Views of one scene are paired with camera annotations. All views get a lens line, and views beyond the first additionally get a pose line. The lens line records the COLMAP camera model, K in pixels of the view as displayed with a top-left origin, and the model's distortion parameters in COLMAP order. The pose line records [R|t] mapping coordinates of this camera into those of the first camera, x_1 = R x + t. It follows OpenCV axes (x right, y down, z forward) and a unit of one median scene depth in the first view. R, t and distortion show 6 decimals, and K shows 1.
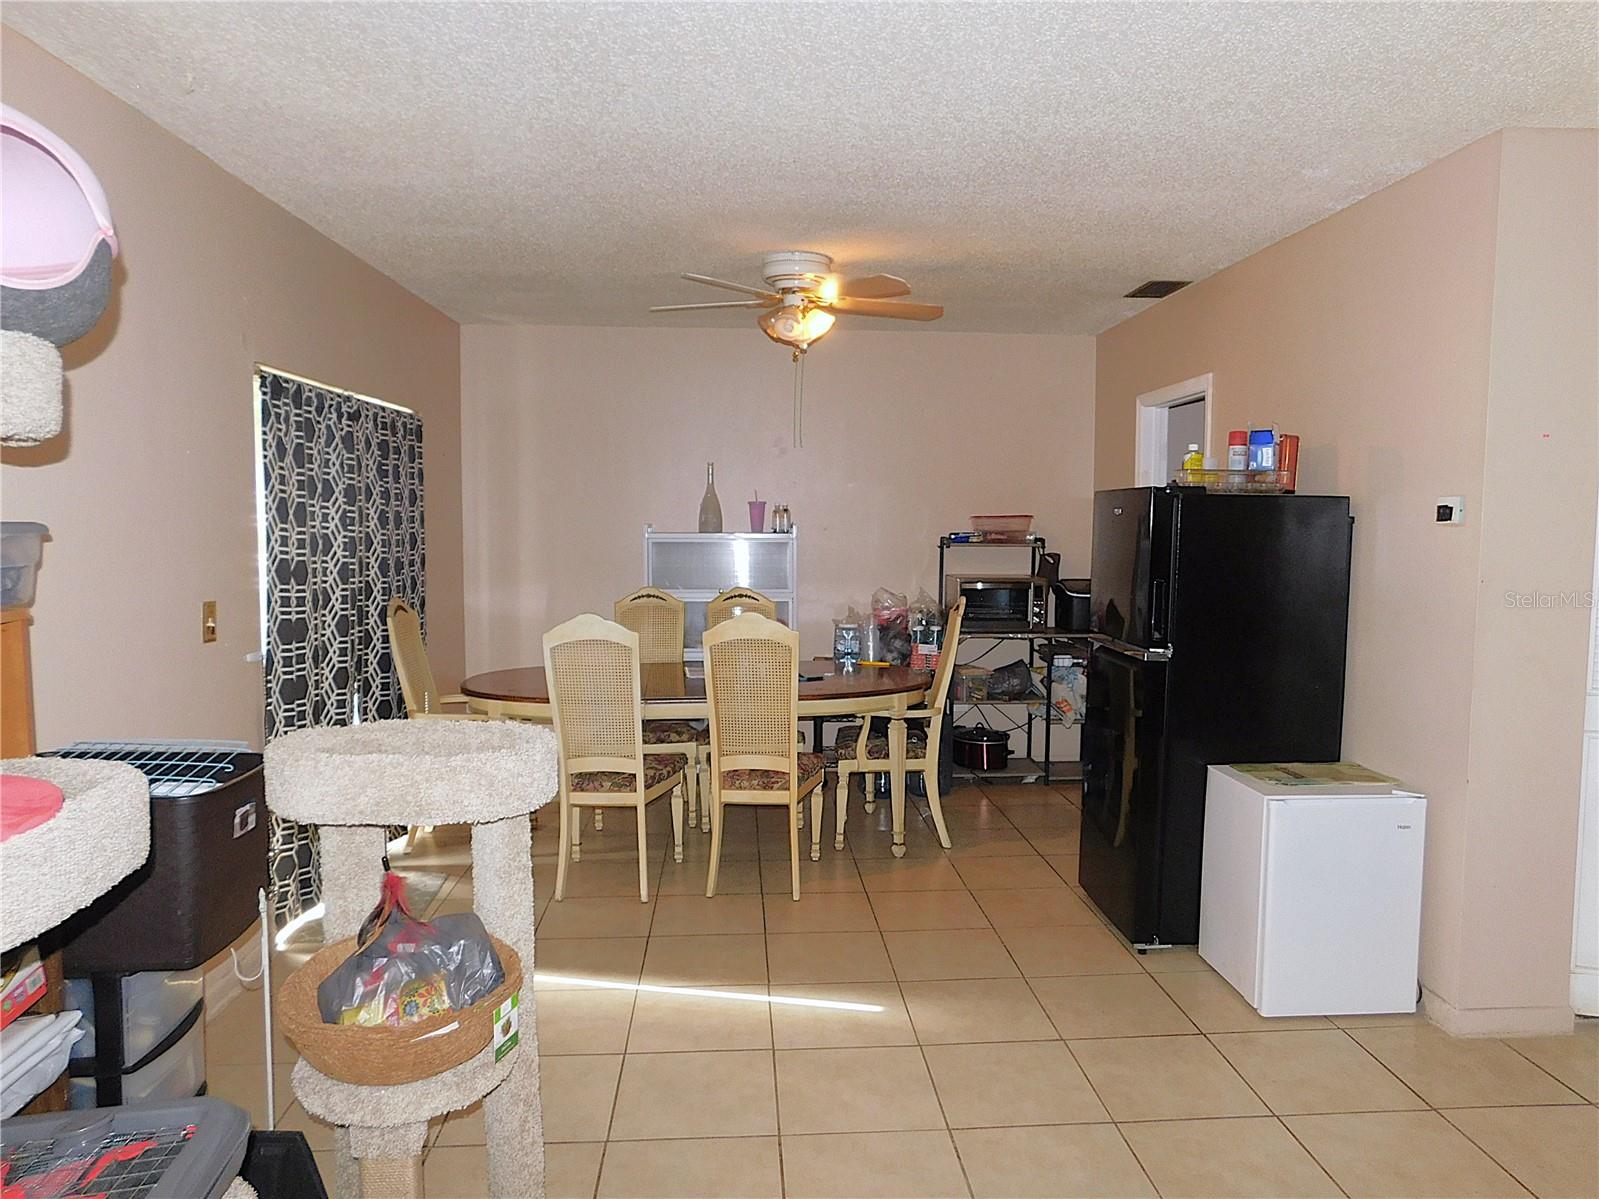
lens RADIAL K [[1060.9, 0, 827.3], [0, 1060.9, 593.1], [0, 0, 1]] dist [-0.056669, 0.043031]
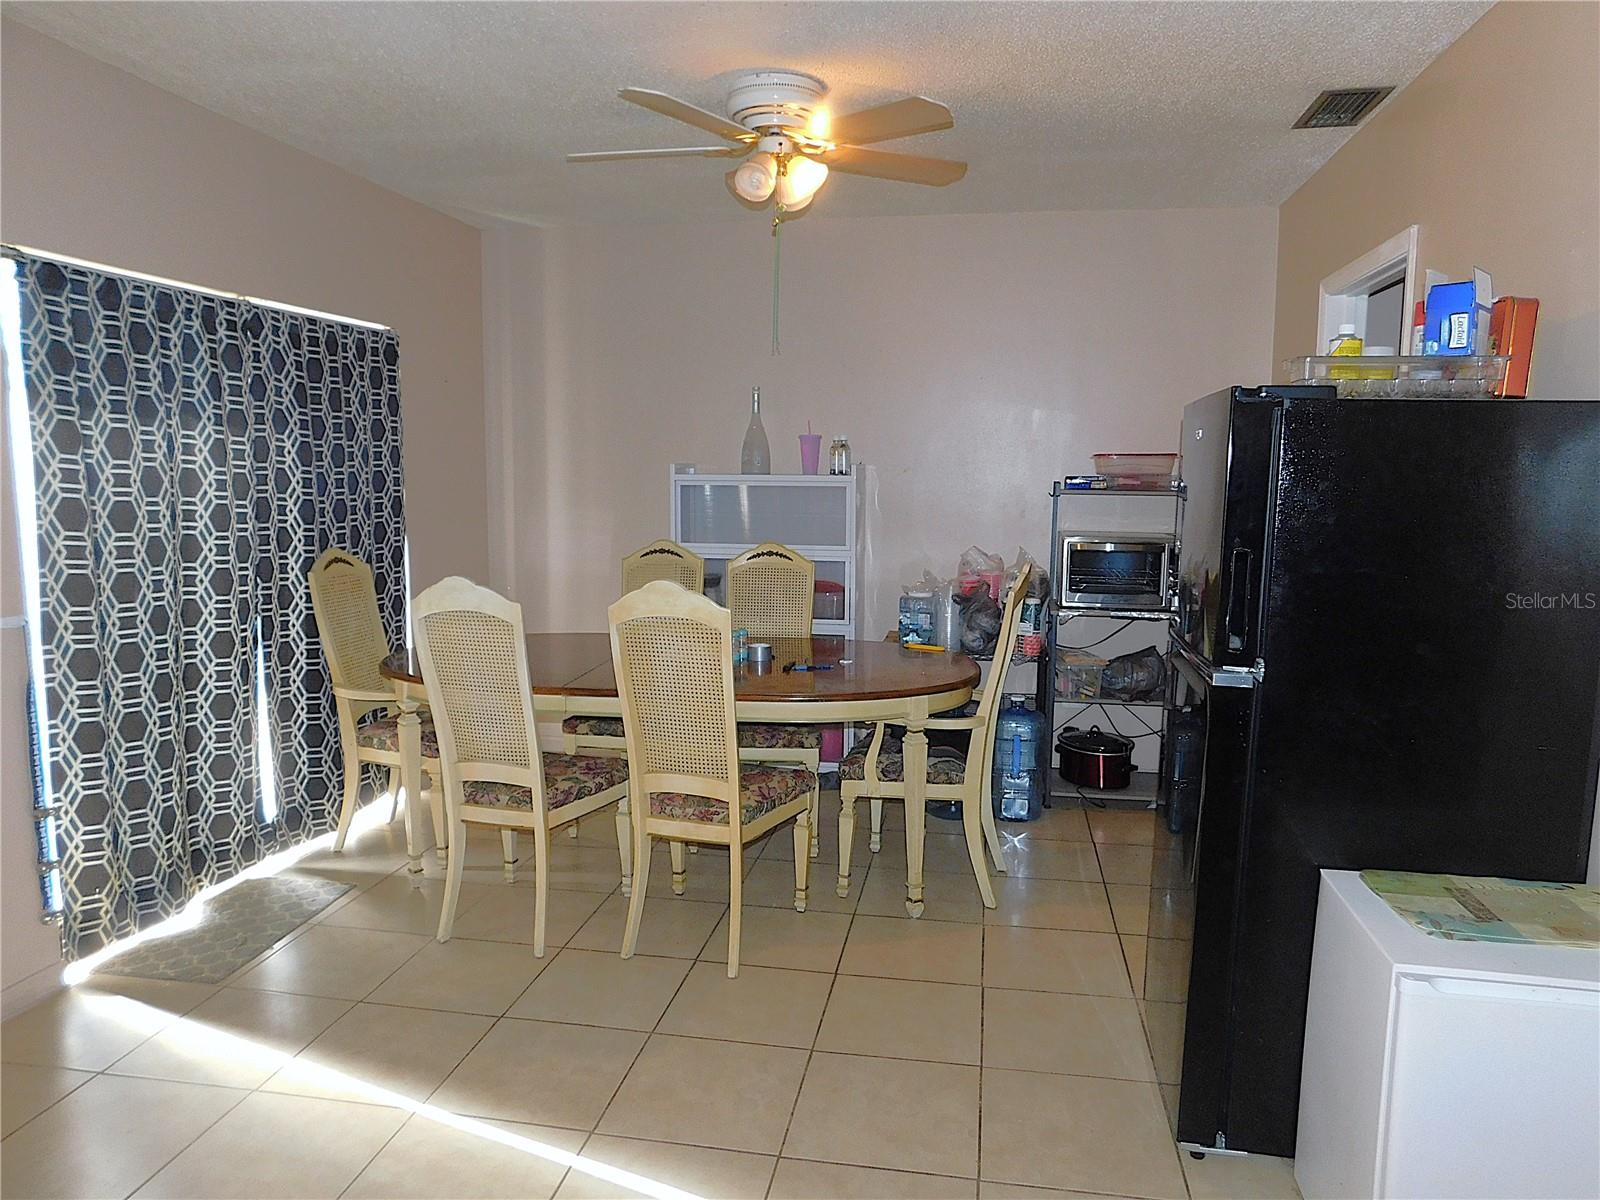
lens RADIAL K [[1061.5, 0, 812.4], [0, 1061.5, 595.8], [0, 0, 1]] dist [-0.056669, 0.043031]
pose [[0.970405, 0.031793, -0.239381, 0.167260], [-0.020205, 0.998509, 0.050706, -0.008050], [0.240636, -0.044369, 0.969601, 0.284421]]
